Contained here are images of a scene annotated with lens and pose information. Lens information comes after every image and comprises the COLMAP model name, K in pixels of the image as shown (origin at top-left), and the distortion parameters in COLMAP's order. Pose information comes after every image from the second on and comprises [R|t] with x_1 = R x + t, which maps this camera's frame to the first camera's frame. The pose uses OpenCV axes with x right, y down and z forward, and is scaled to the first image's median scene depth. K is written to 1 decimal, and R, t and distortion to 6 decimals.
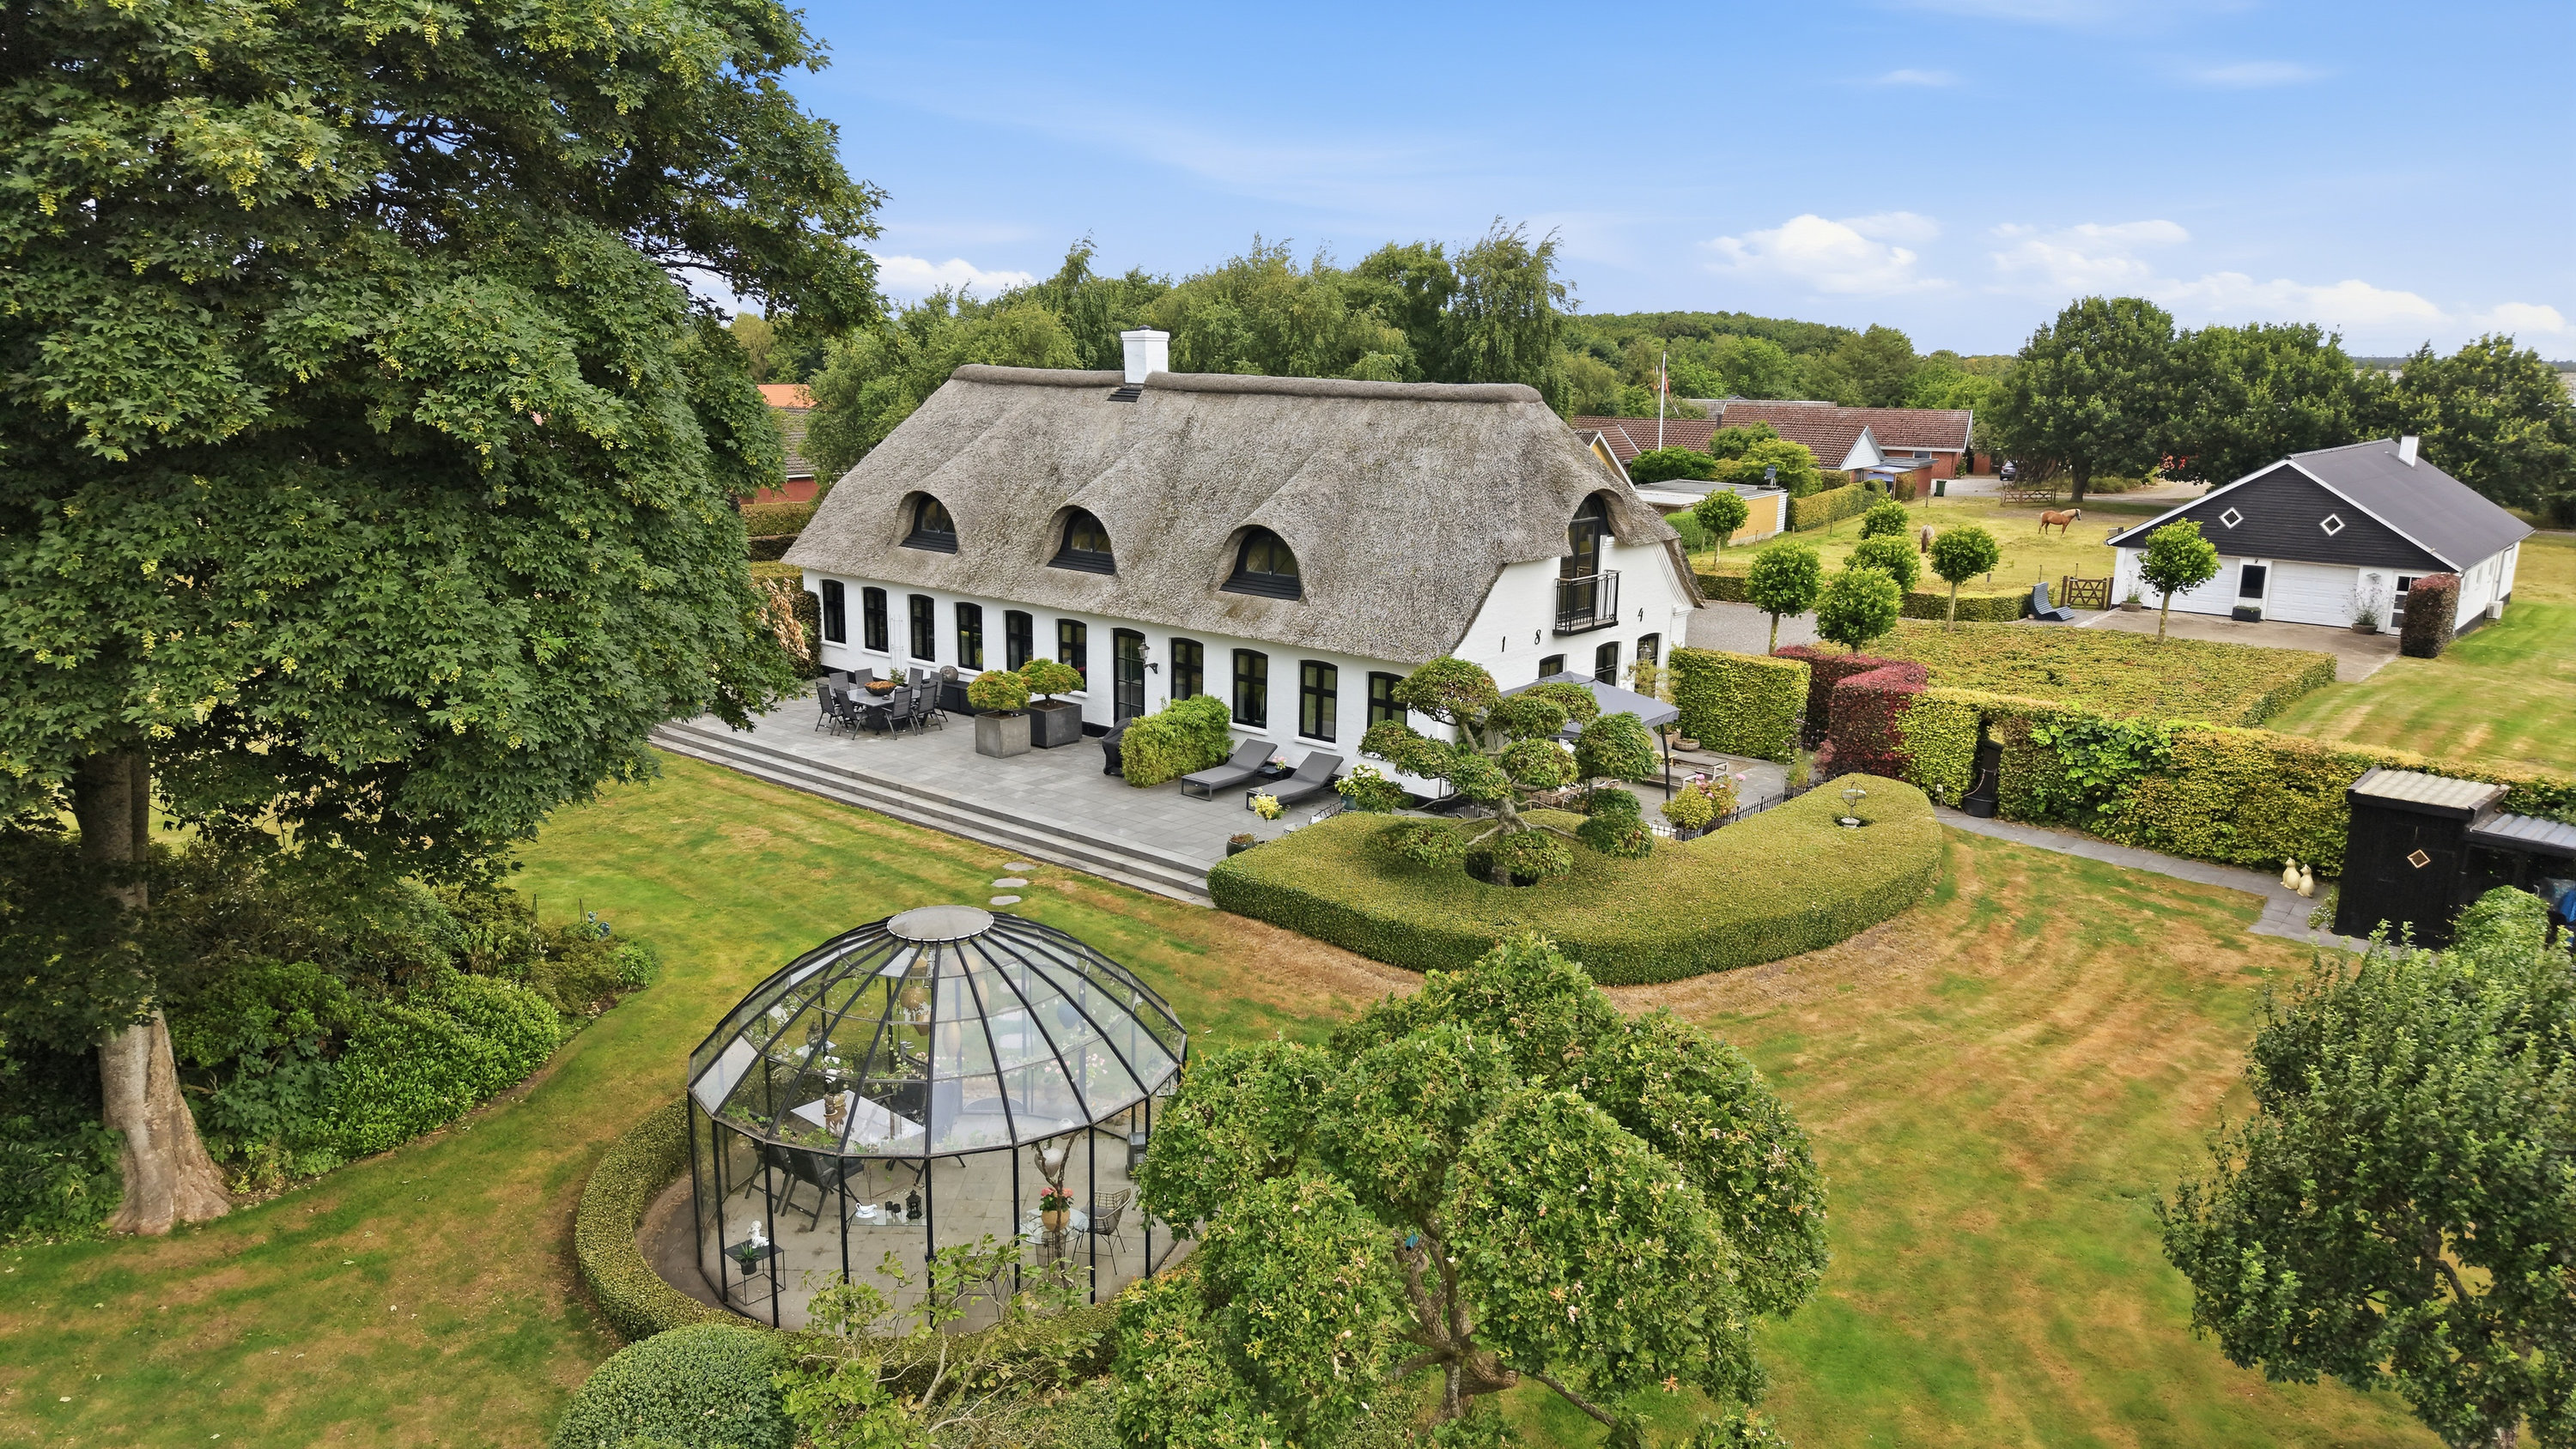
lens RADIAL K [[1676.2, 0, 1288.0], [0, 1676.2, 724.5], [0, 0, 1]] dist [0.068898, -0.090295]
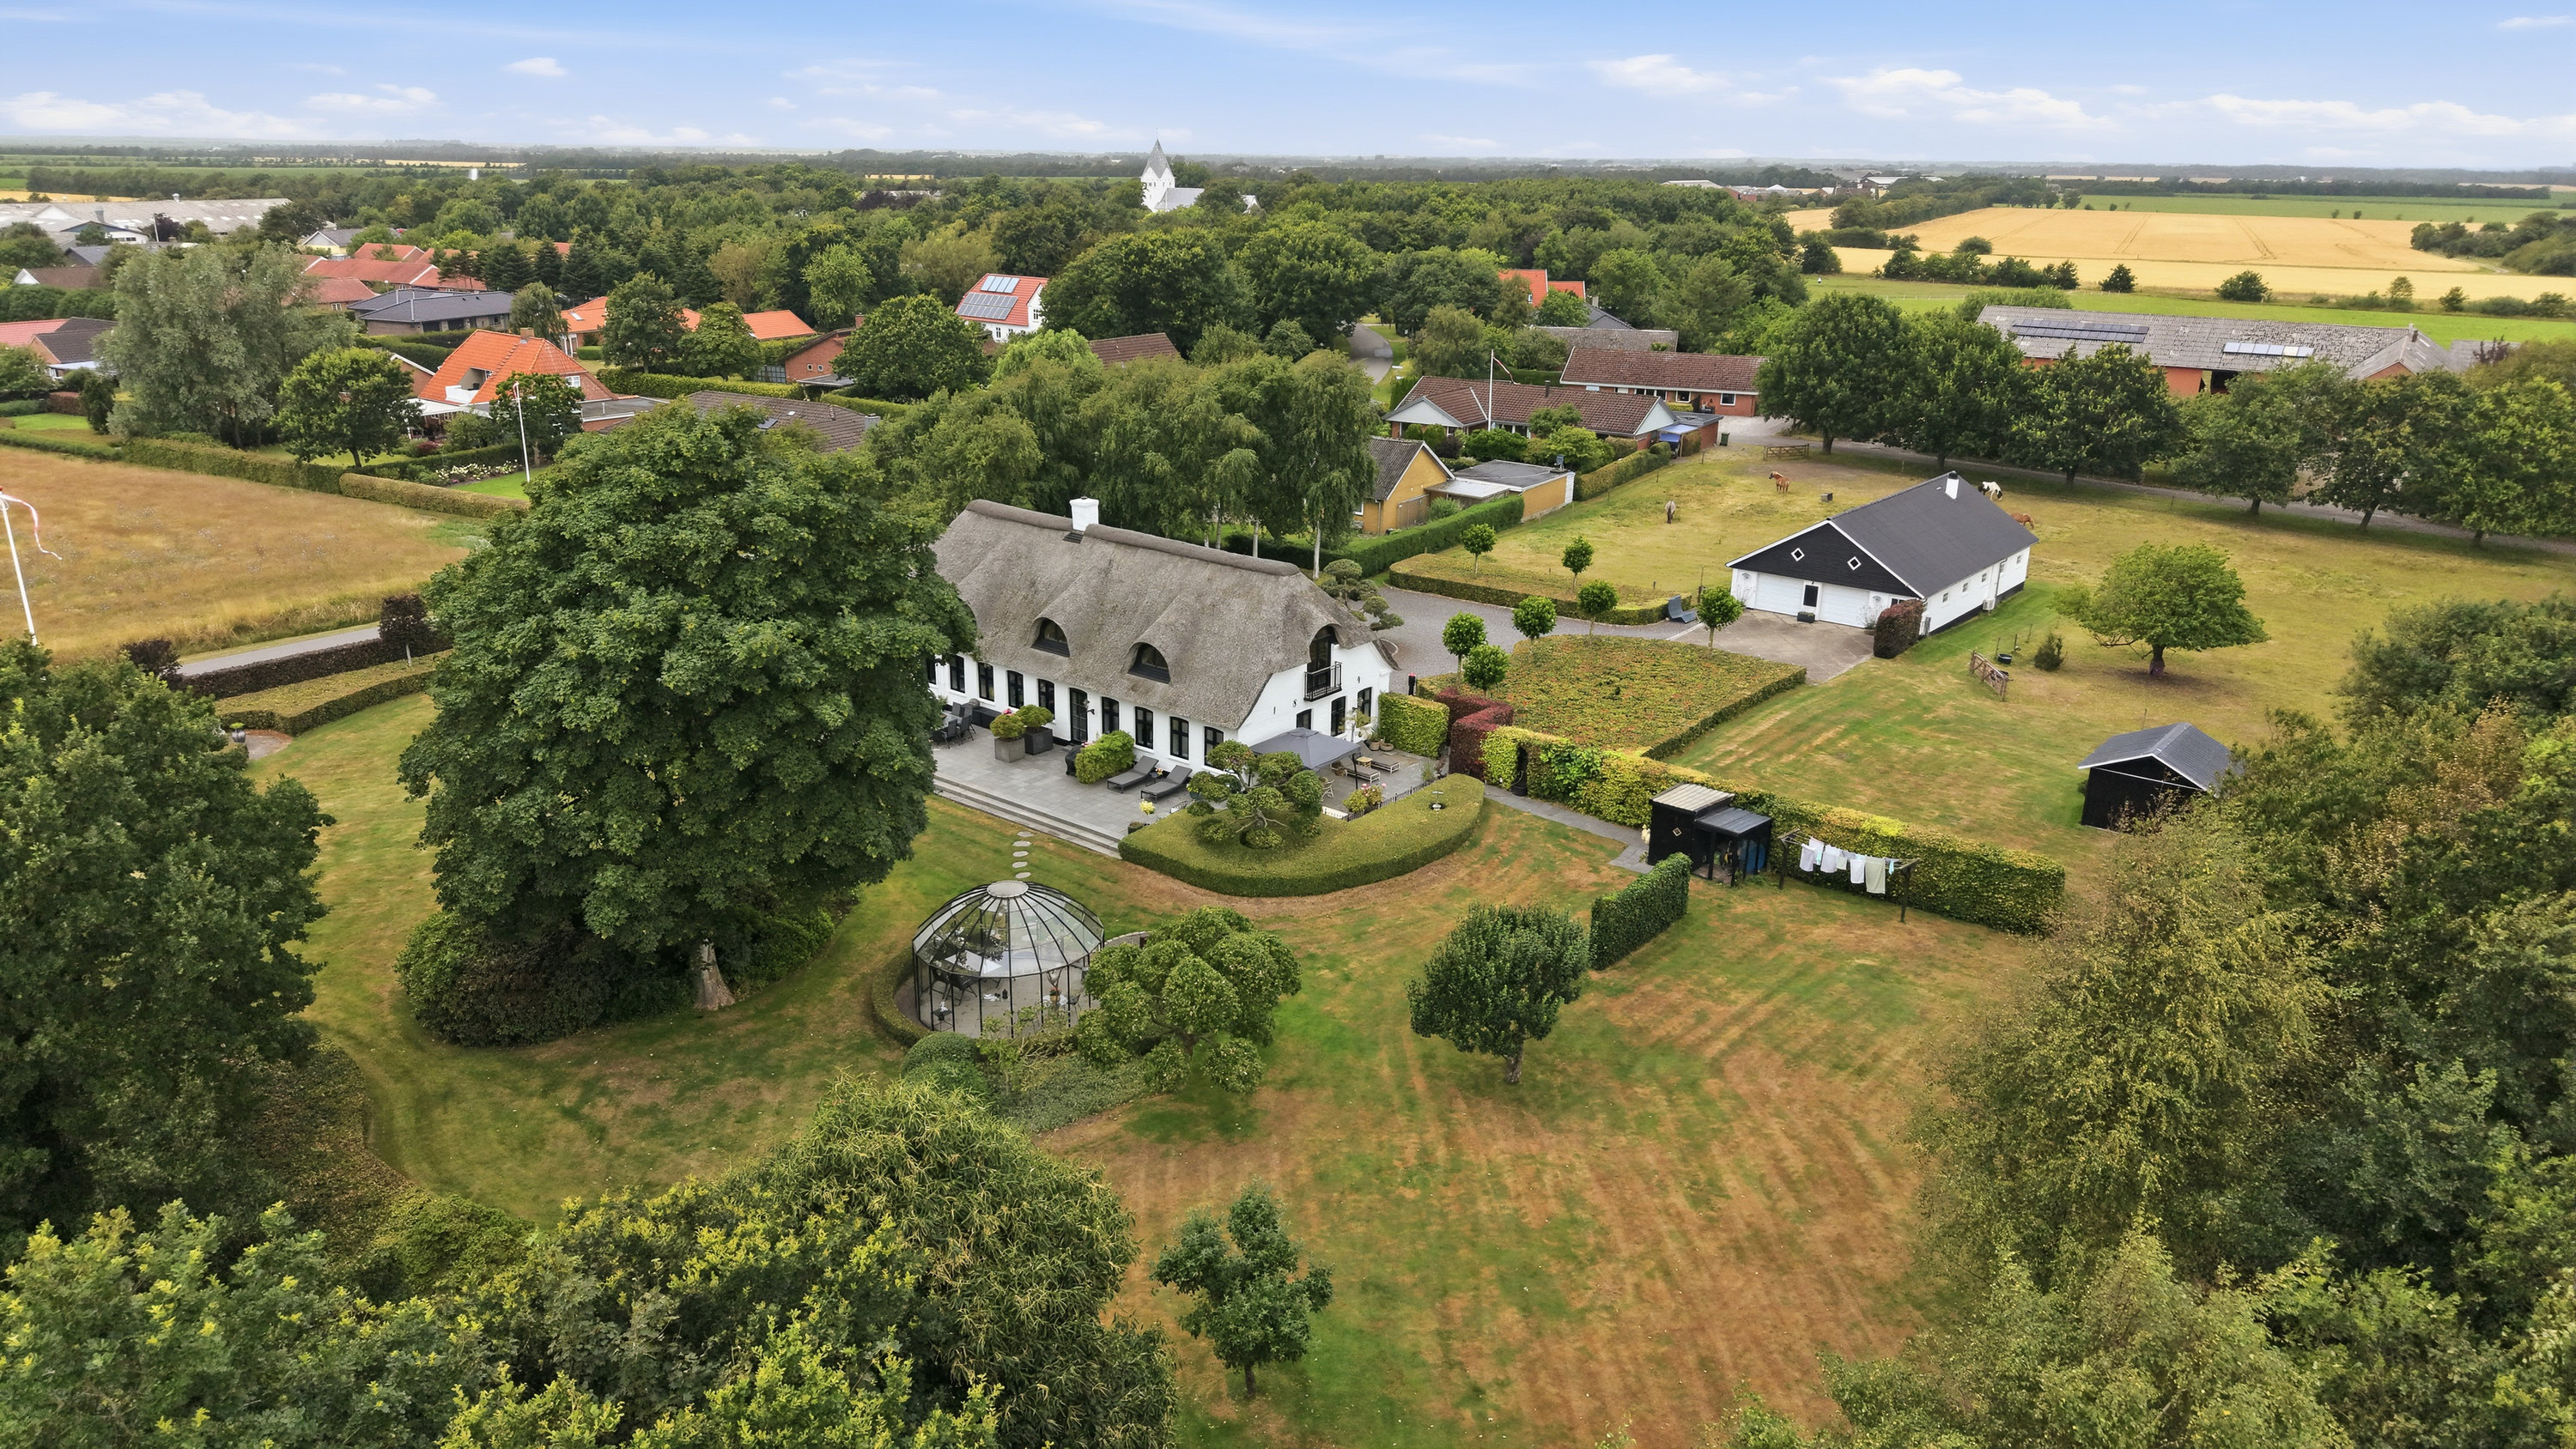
lens RADIAL K [[1676.2, 0, 1288.0], [0, 1676.2, 724.5], [0, 0, 1]] dist [0.068898, -0.090295]
pose [[0.999581, -0.010610, 0.026928, 0.084837], [0.007634, 0.994090, 0.108287, -0.220389], [-0.027918, -0.108036, 0.993755, -0.834917]]
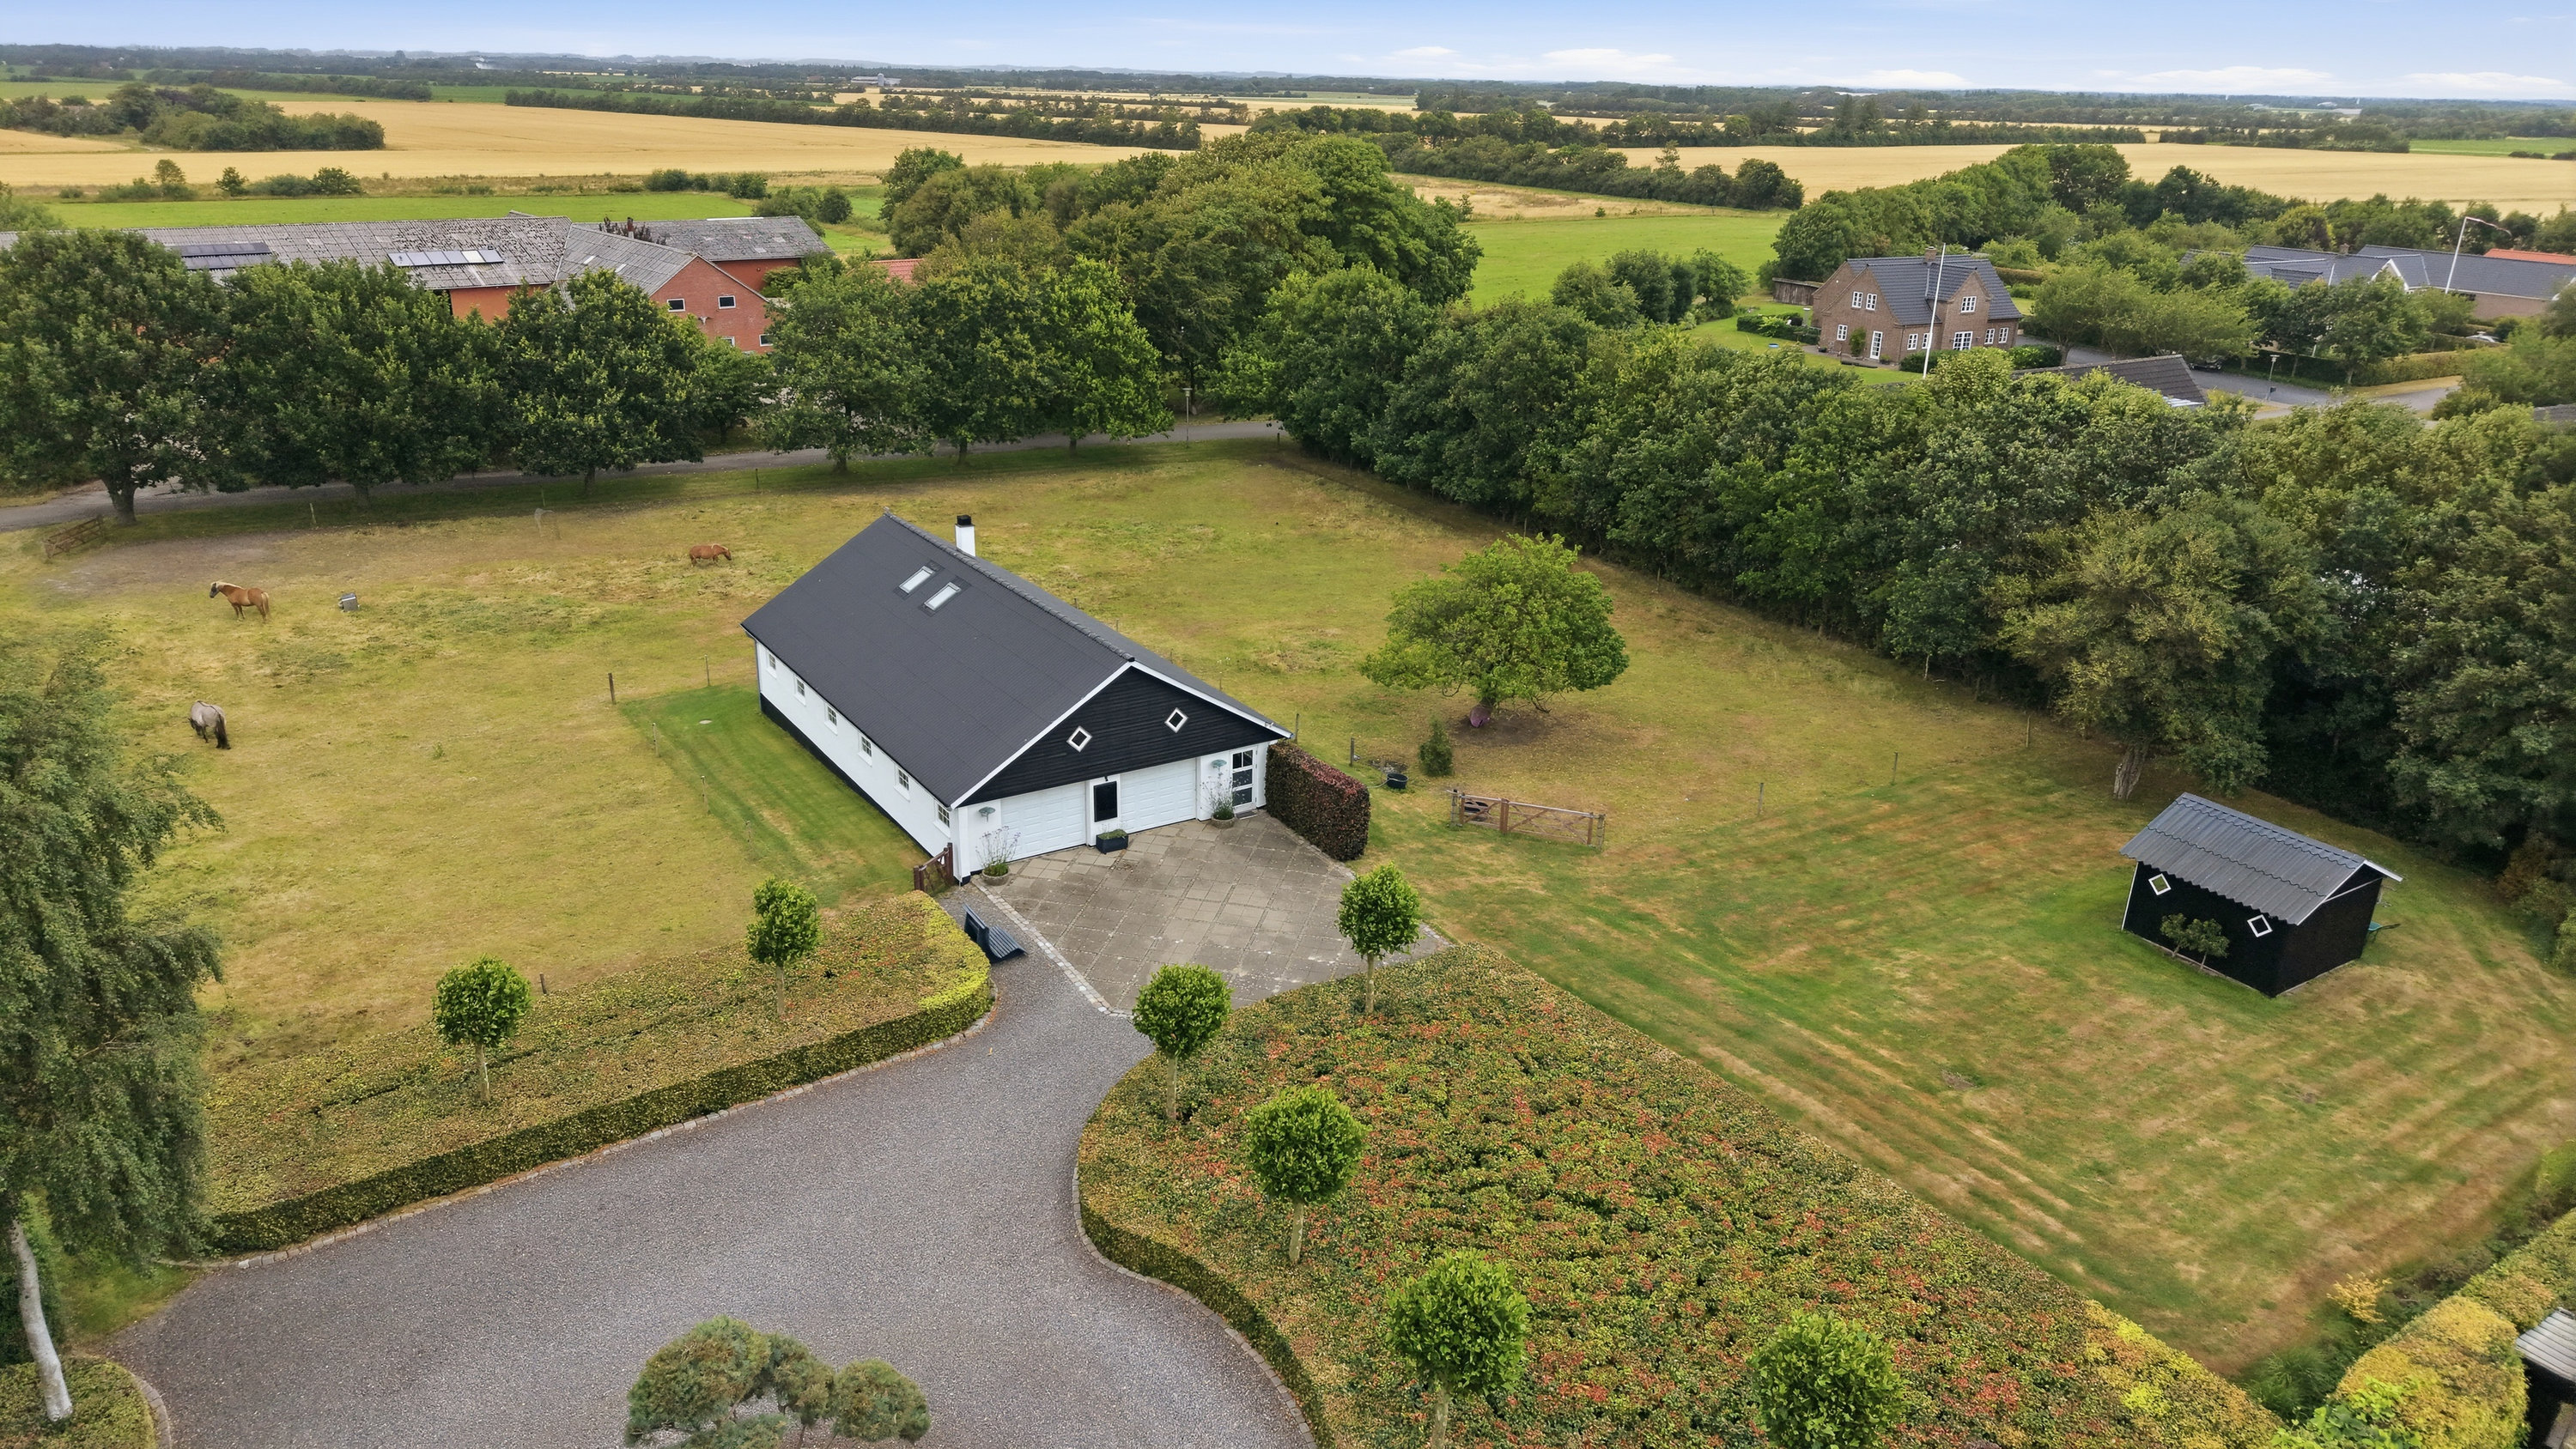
lens RADIAL K [[1676.2, 0, 1288.0], [0, 1676.2, 724.5], [0, 0, 1]] dist [0.068898, -0.090295]
pose [[0.267381, -0.348706, 0.898283, -0.197572], [0.185550, 0.933410, 0.307111, -0.564775], [-0.945557, 0.084561, 0.314278, 1.059361]]
